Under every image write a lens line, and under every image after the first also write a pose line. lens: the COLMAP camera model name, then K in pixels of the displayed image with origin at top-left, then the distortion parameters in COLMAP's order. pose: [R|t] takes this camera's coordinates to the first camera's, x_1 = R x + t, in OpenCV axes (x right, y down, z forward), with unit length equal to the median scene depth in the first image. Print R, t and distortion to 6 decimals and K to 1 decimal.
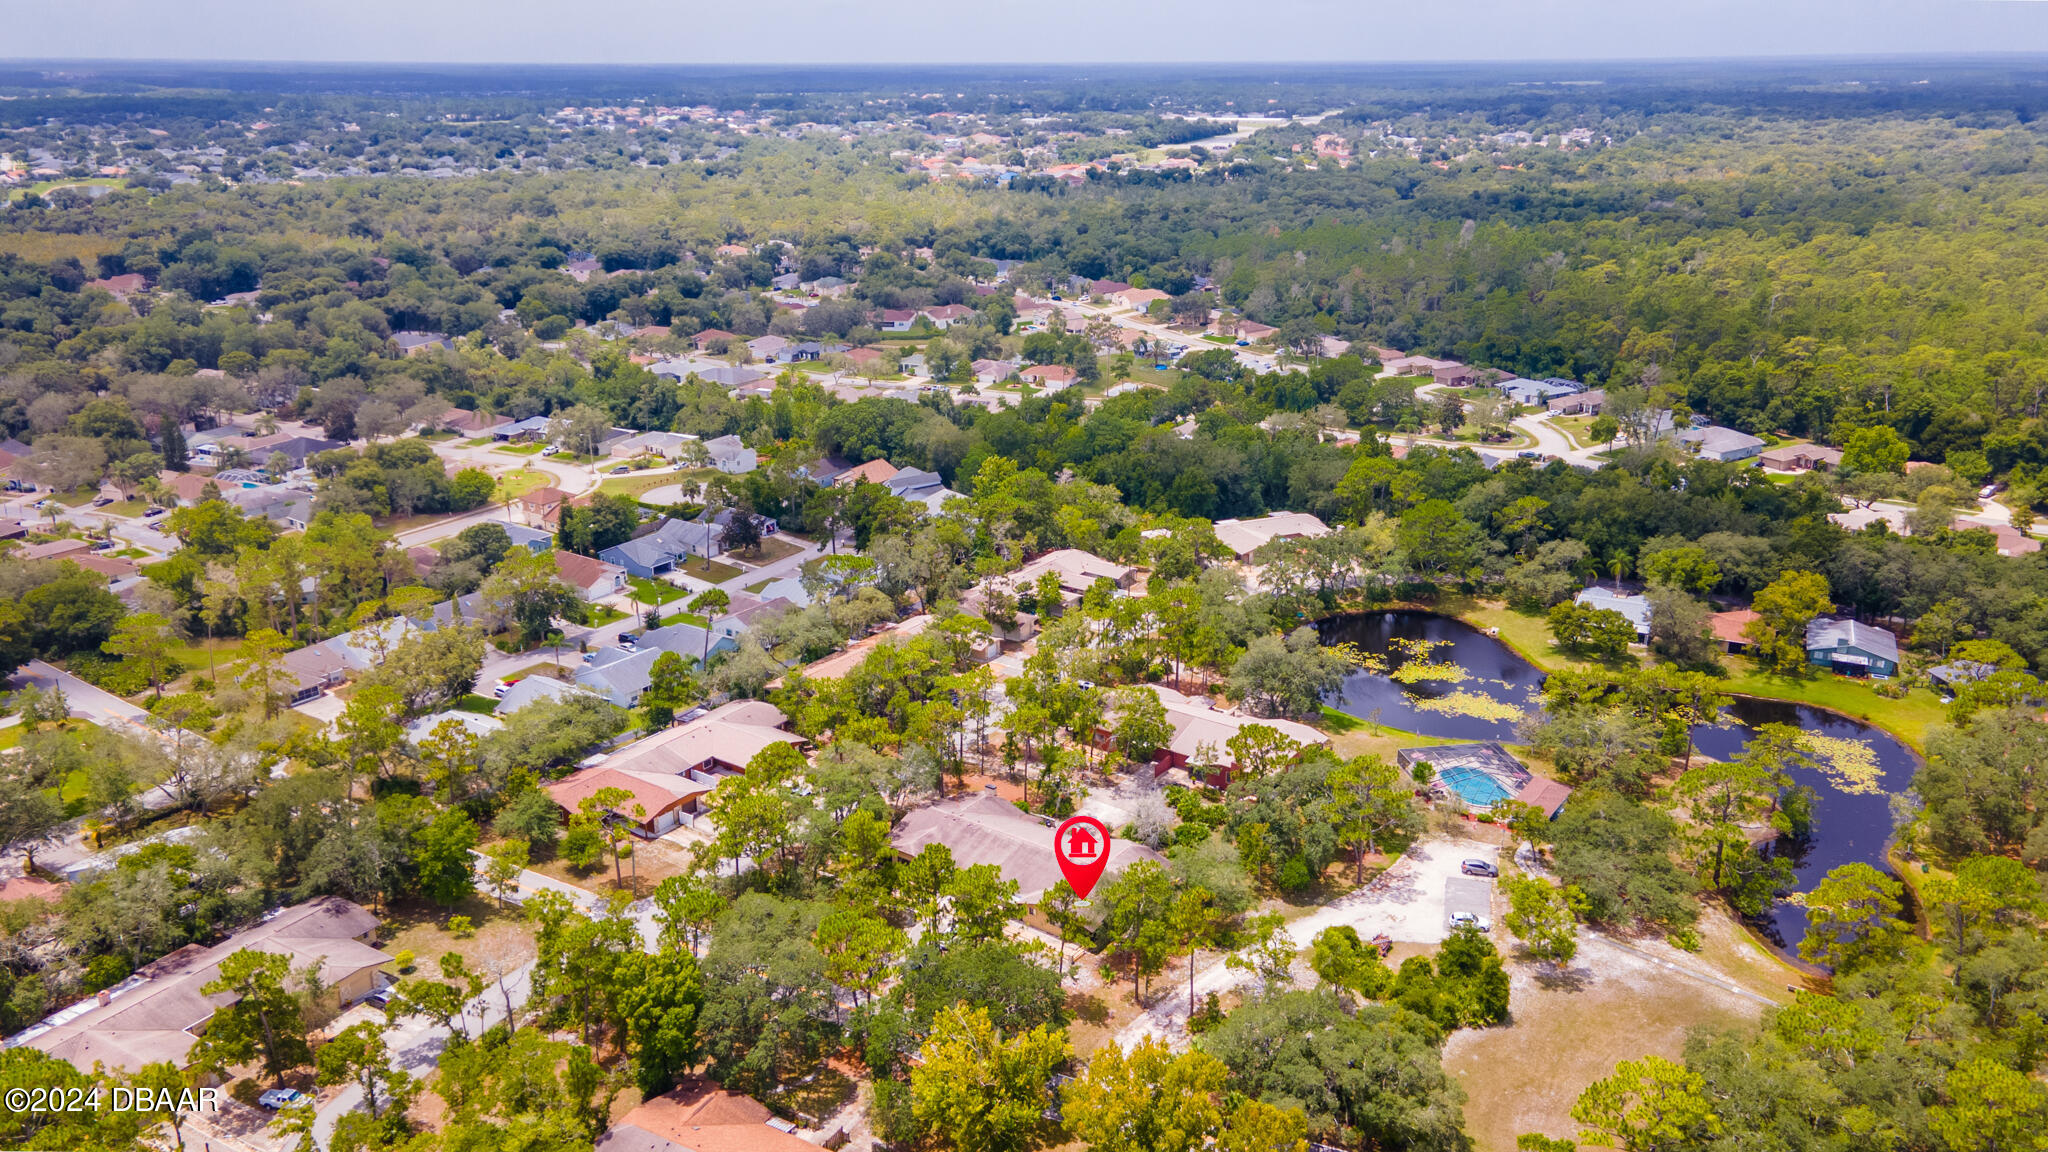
lens RADIAL K [[1420.5, 0, 1024.0], [0, 1420.5, 576.0], [0, 0, 1]] dist [0.008411, 0.007062]
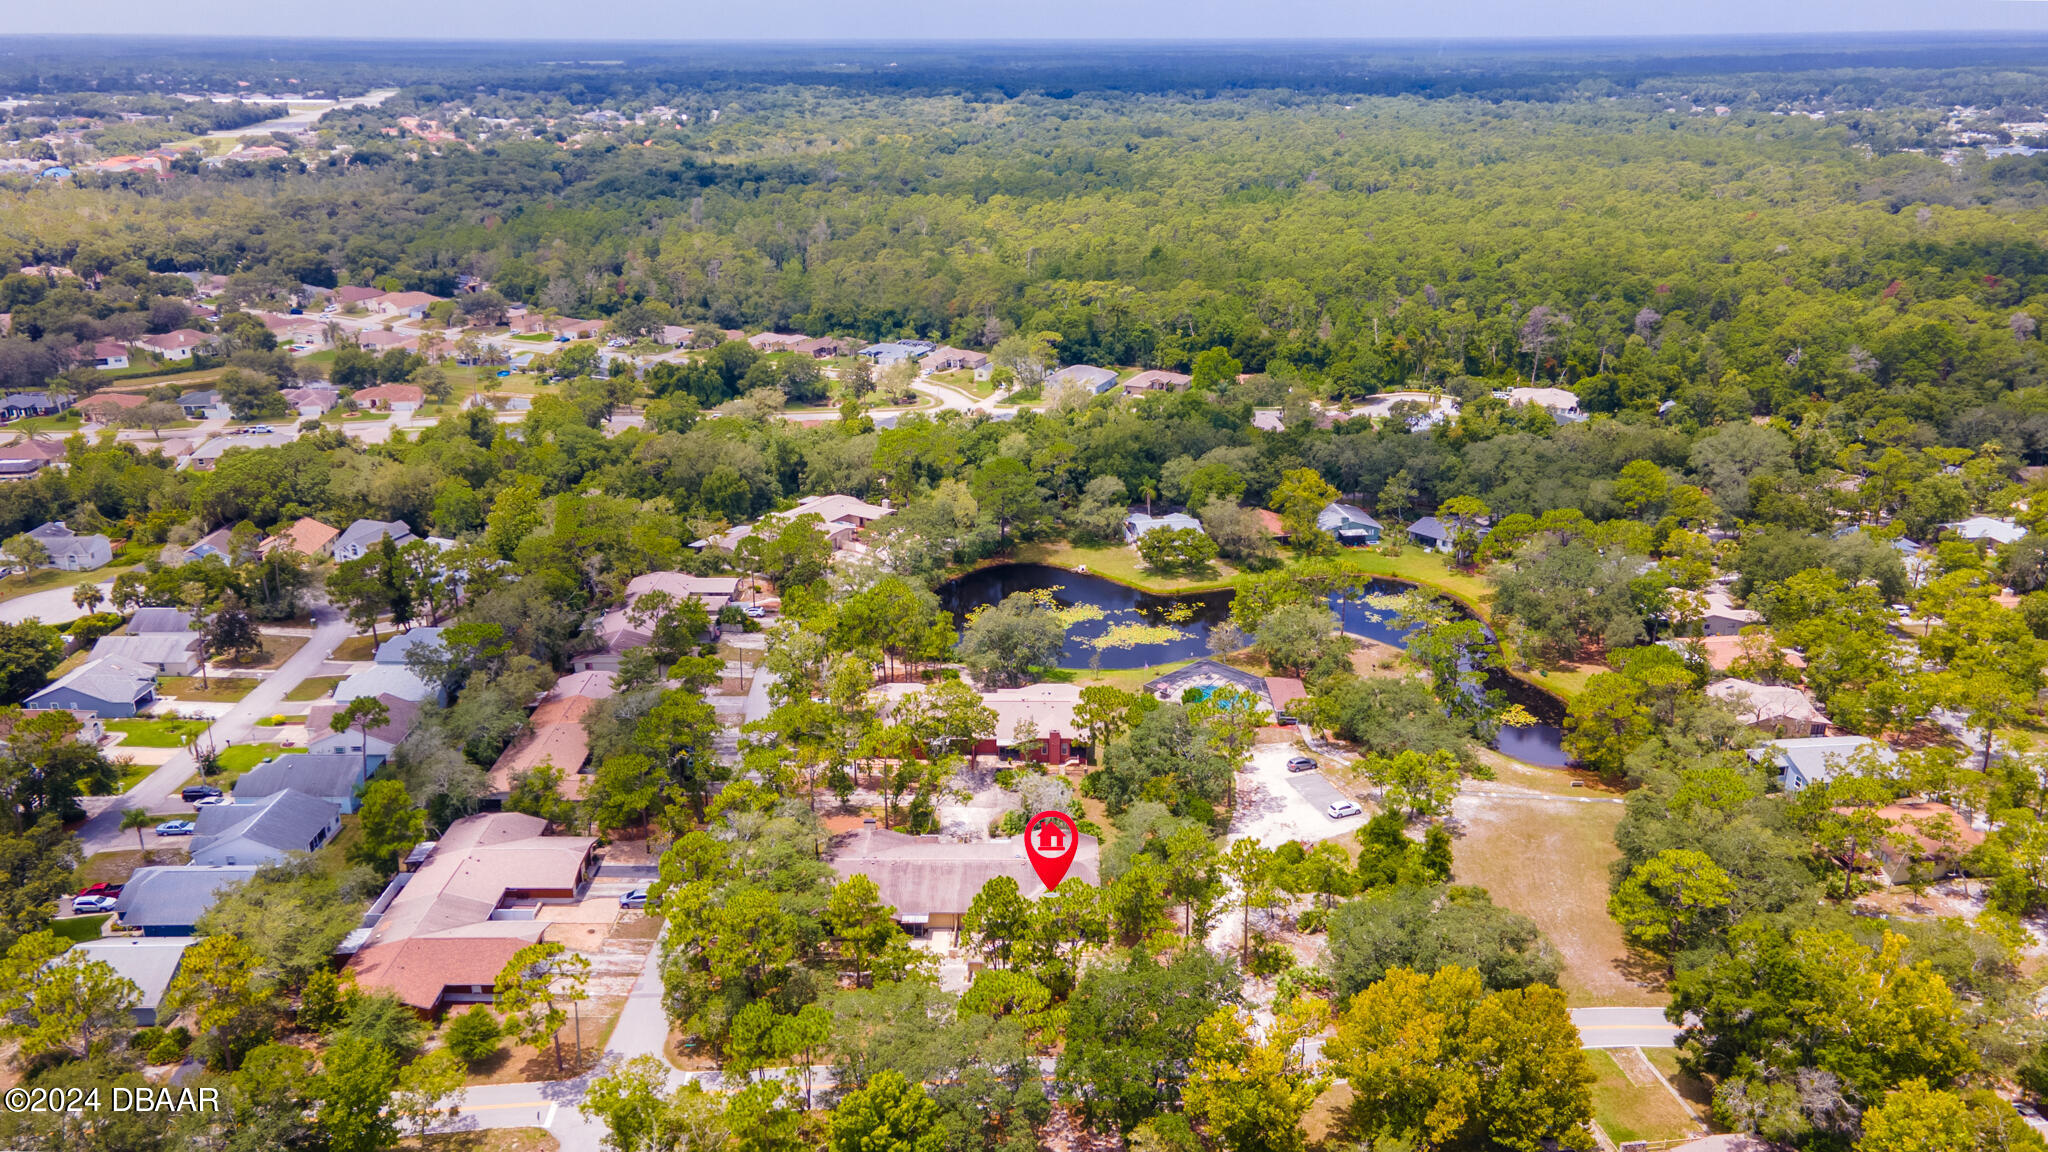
lens RADIAL K [[1420.5, 0, 1024.0], [0, 1420.5, 576.0], [0, 0, 1]] dist [0.008411, 0.007062]
pose [[0.822613, -0.194310, 0.534370, -0.228720], [0.187186, 0.979955, 0.068180, -0.030188], [-0.536907, 0.043941, 0.842496, 0.085633]]
